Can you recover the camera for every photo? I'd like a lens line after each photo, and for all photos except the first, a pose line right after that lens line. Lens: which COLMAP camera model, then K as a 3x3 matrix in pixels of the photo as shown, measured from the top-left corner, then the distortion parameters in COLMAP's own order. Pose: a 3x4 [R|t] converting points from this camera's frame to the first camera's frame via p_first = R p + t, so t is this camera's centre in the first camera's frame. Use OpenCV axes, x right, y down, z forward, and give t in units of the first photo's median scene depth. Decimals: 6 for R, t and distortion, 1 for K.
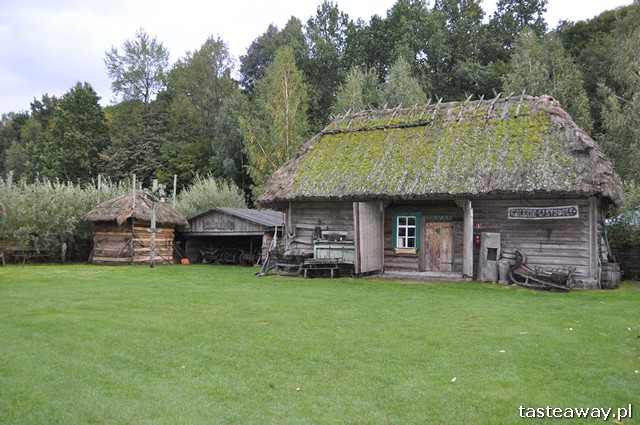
lens RADIAL K [[550.6, 0, 319.9], [0, 550.6, 211.0], [0, 0, 1]] dist [-0.013084, 0.001175]
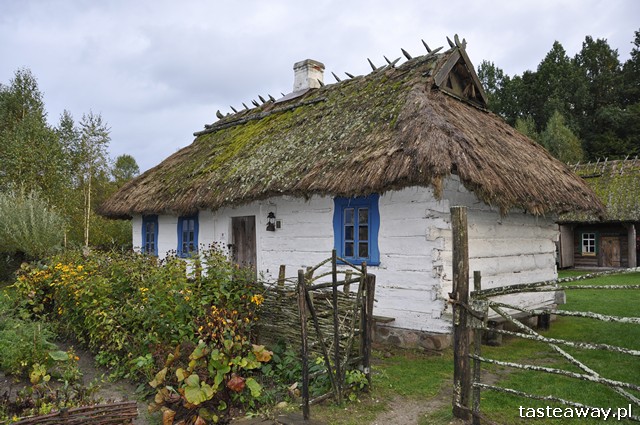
lens RADIAL K [[484.5, 0, 319.7], [0, 484.5, 214.8], [0, 0, 1]] dist [-0.085905, 0.020799]
pose [[0.963833, -0.014281, -0.266124, -0.239836], [0.009560, 0.999773, -0.019027, -0.026177], [0.266336, 0.015794, 0.963751, -0.569499]]
